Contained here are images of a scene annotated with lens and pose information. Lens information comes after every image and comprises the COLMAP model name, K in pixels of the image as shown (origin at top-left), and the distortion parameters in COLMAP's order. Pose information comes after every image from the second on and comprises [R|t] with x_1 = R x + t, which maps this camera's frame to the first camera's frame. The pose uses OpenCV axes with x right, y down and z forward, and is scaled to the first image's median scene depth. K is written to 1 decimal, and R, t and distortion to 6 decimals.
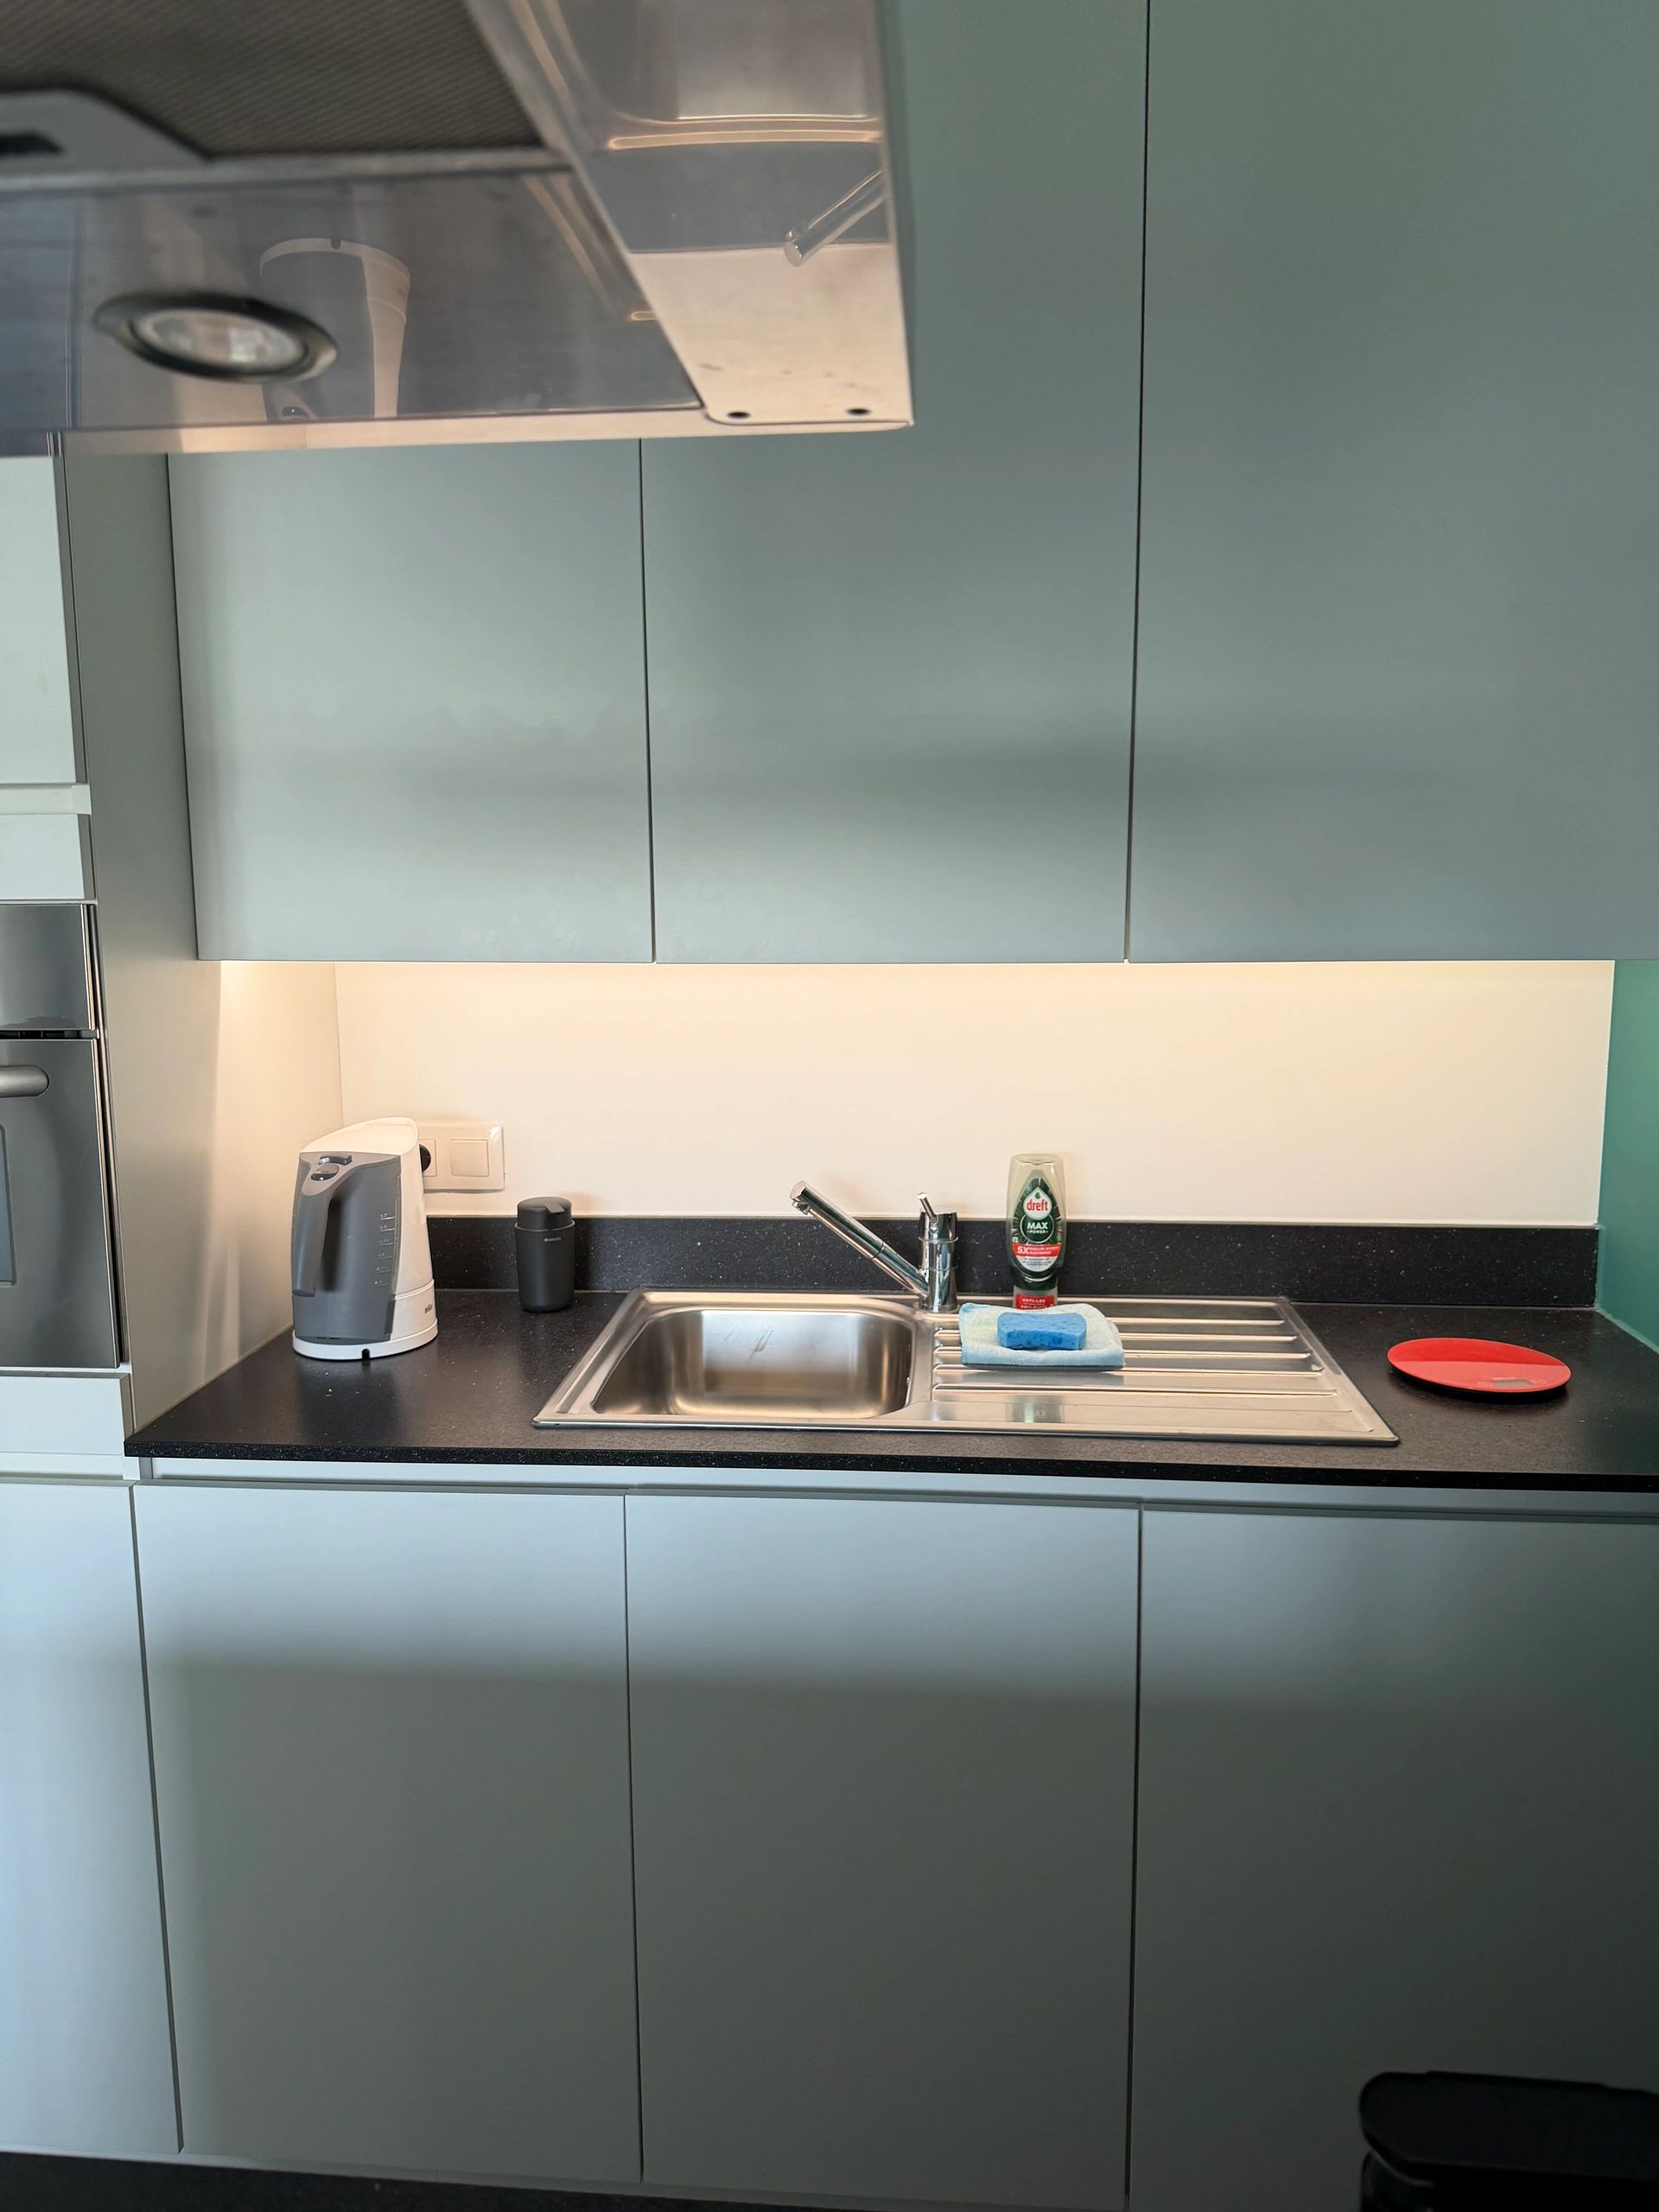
lens RADIAL K [[1637.3, 0, 837.4], [0, 1637.3, 1089.3], [0, 0, 1]] dist [0.124426, -0.255316]
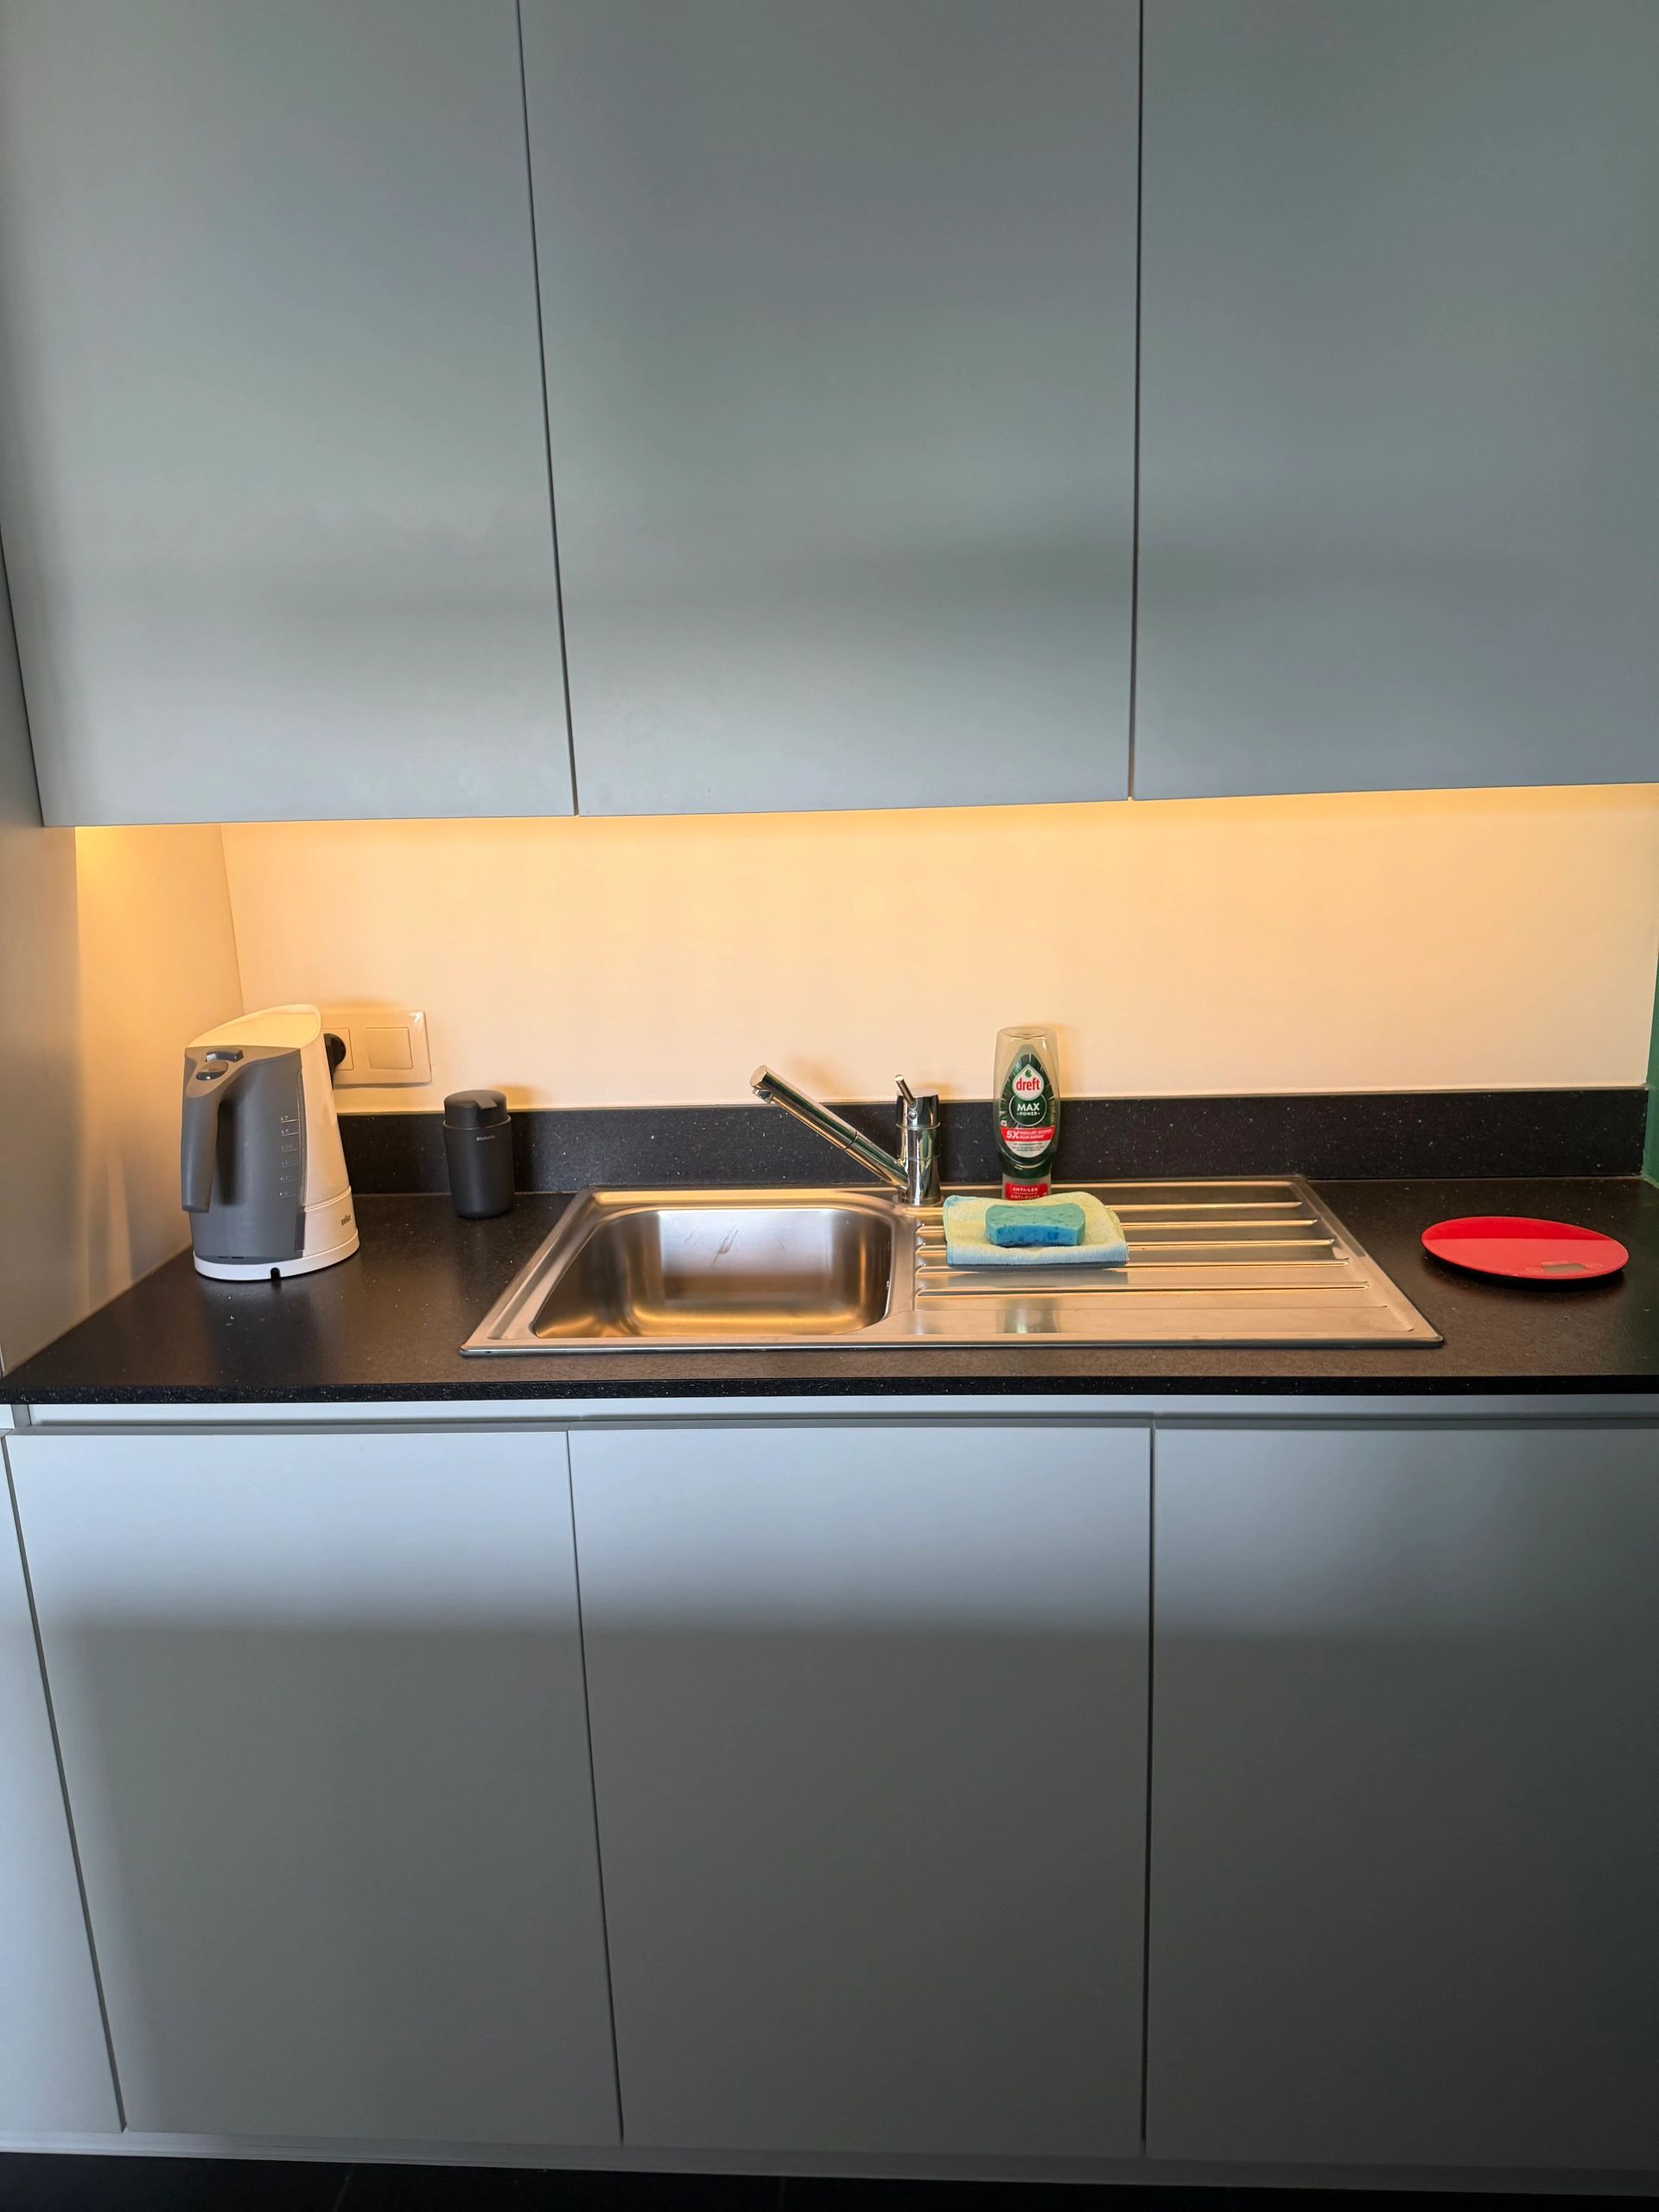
lens RADIAL K [[1623.5, 0, 854.0], [0, 1623.5, 1149.7], [0, 0, 1]] dist [0.123299, -0.244264]
pose [[0.999346, -0.030526, 0.019384, 0.010003], [0.028069, 0.992808, 0.116381, 0.000442], [-0.022797, -0.115761, 0.993016, 0.132409]]
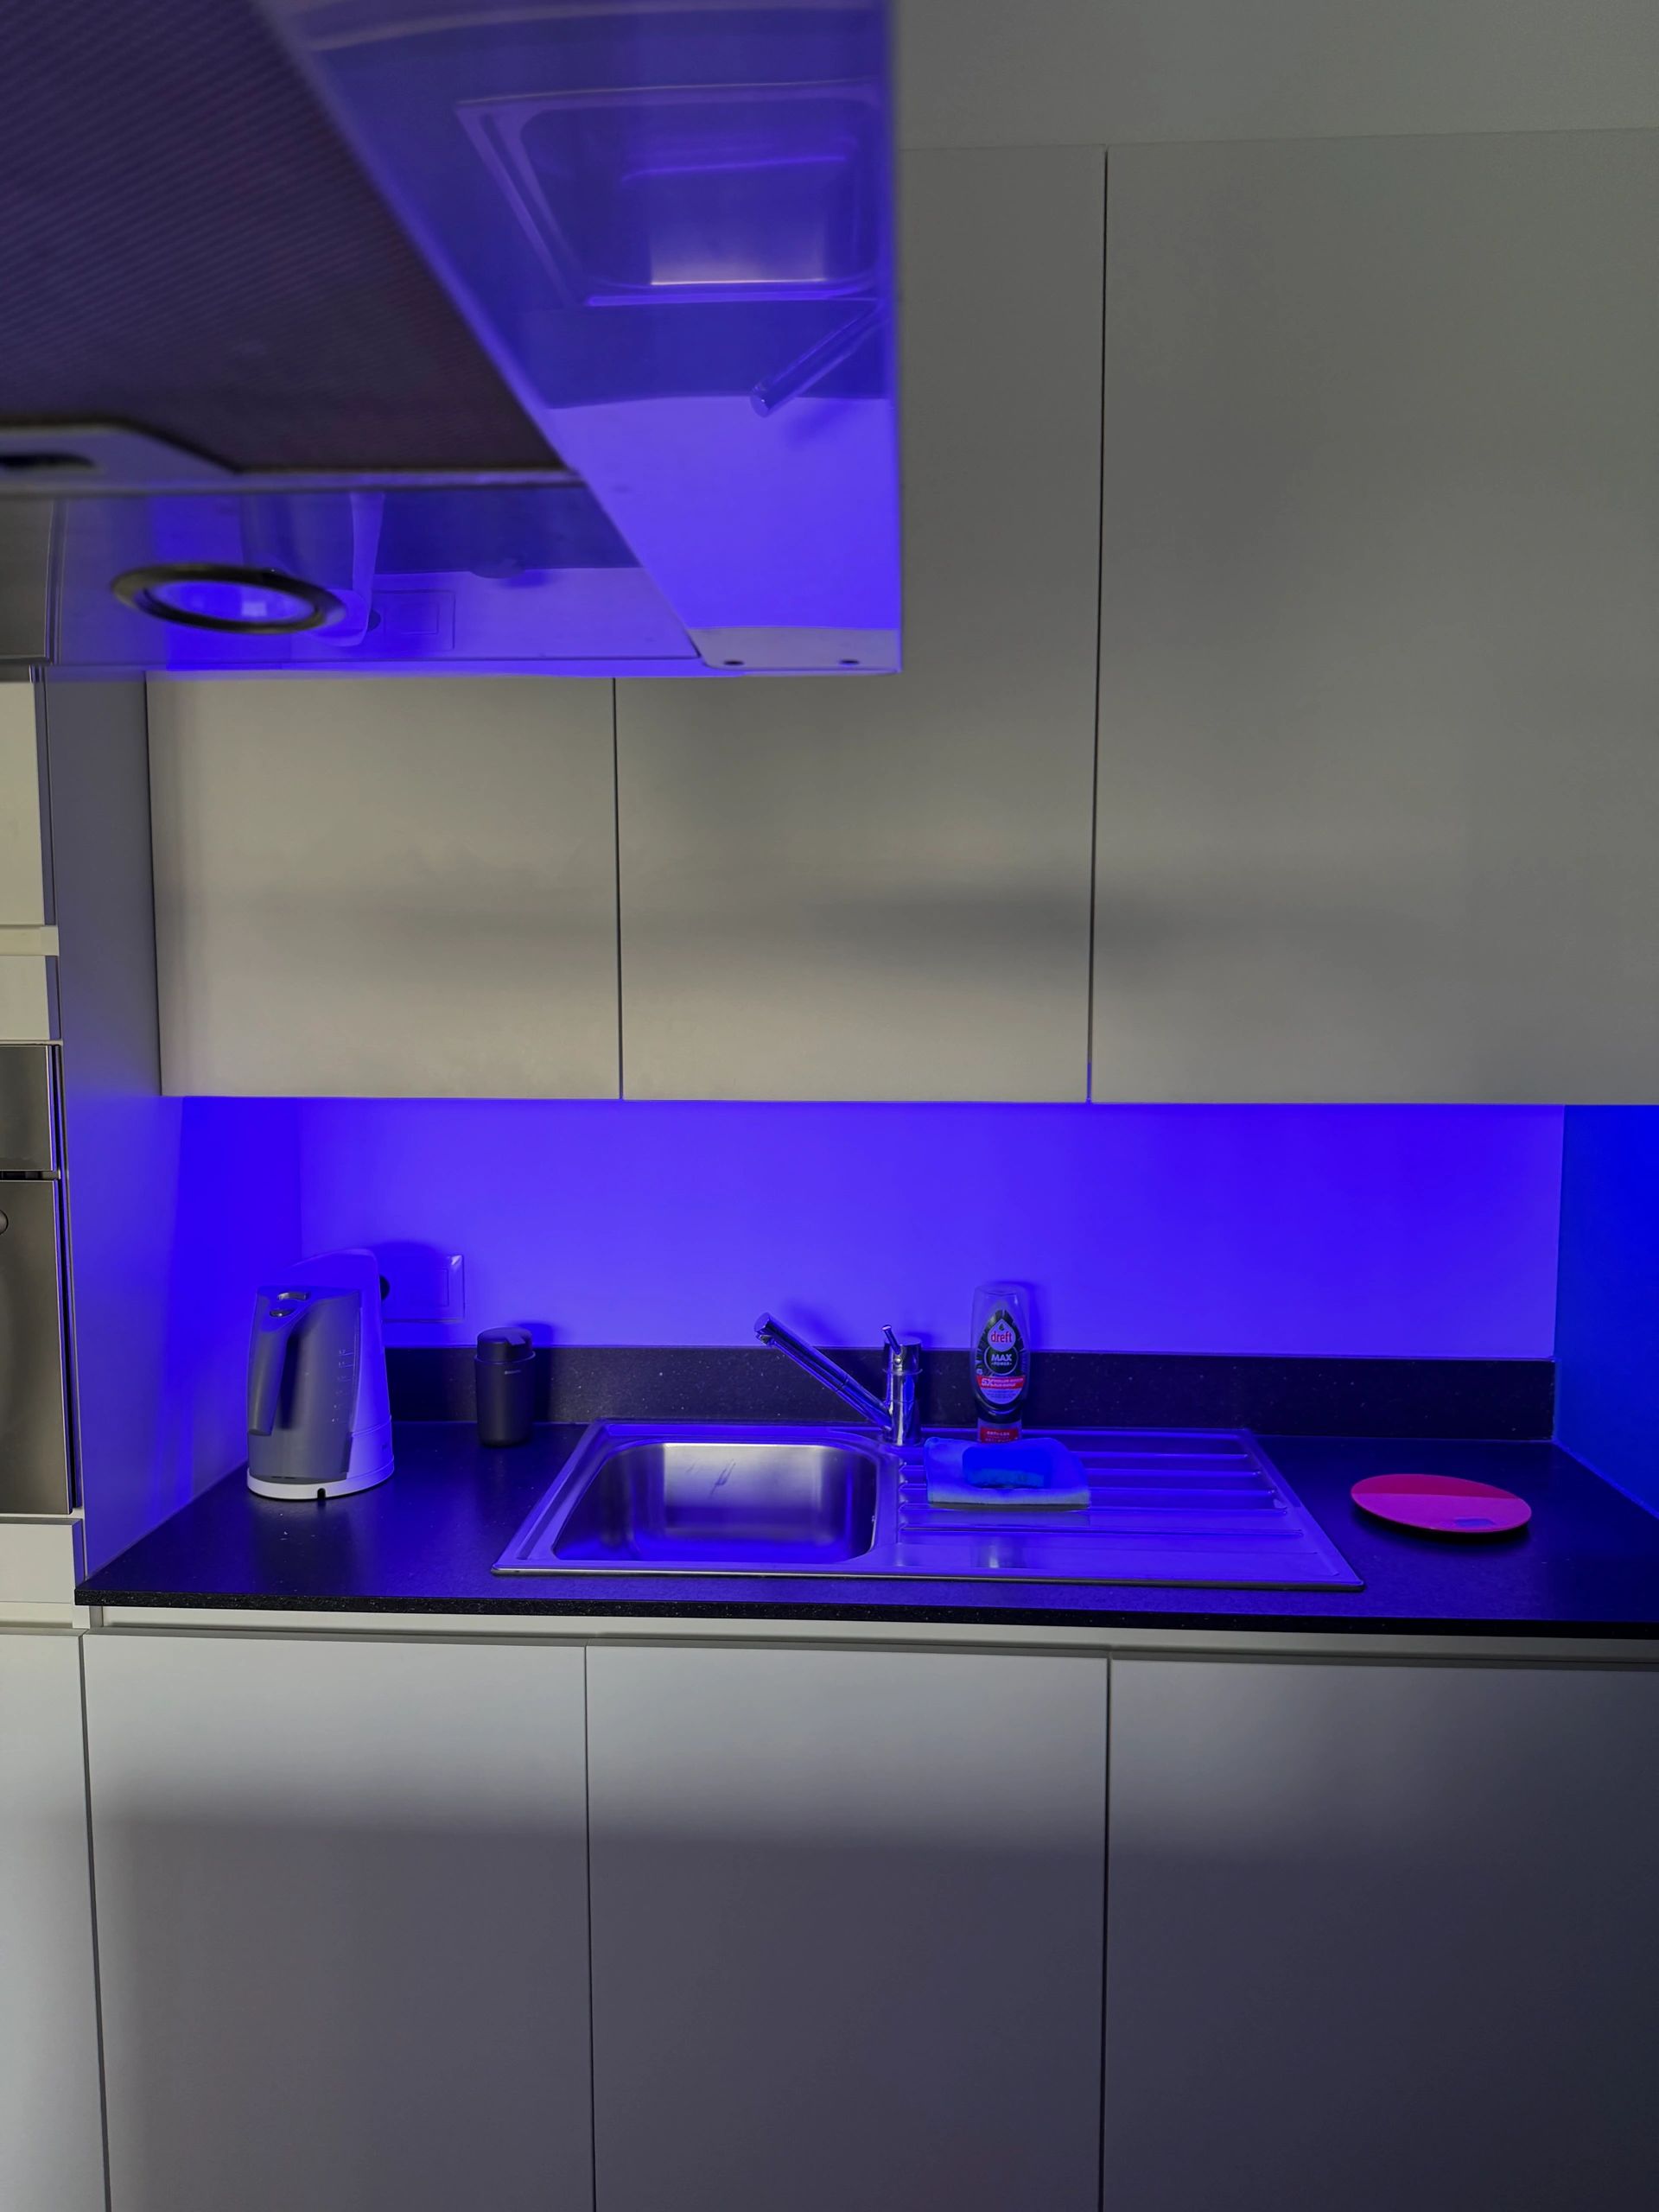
lens RADIAL K [[1637.3, 0, 837.4], [0, 1637.3, 1089.3], [0, 0, 1]] dist [0.124426, -0.255316]
pose [[0.999604, 0.003689, 0.027889, -0.007247], [-0.002116, 0.998416, -0.056230, -0.026203], [-0.028052, 0.056149, 0.998028, -0.005924]]
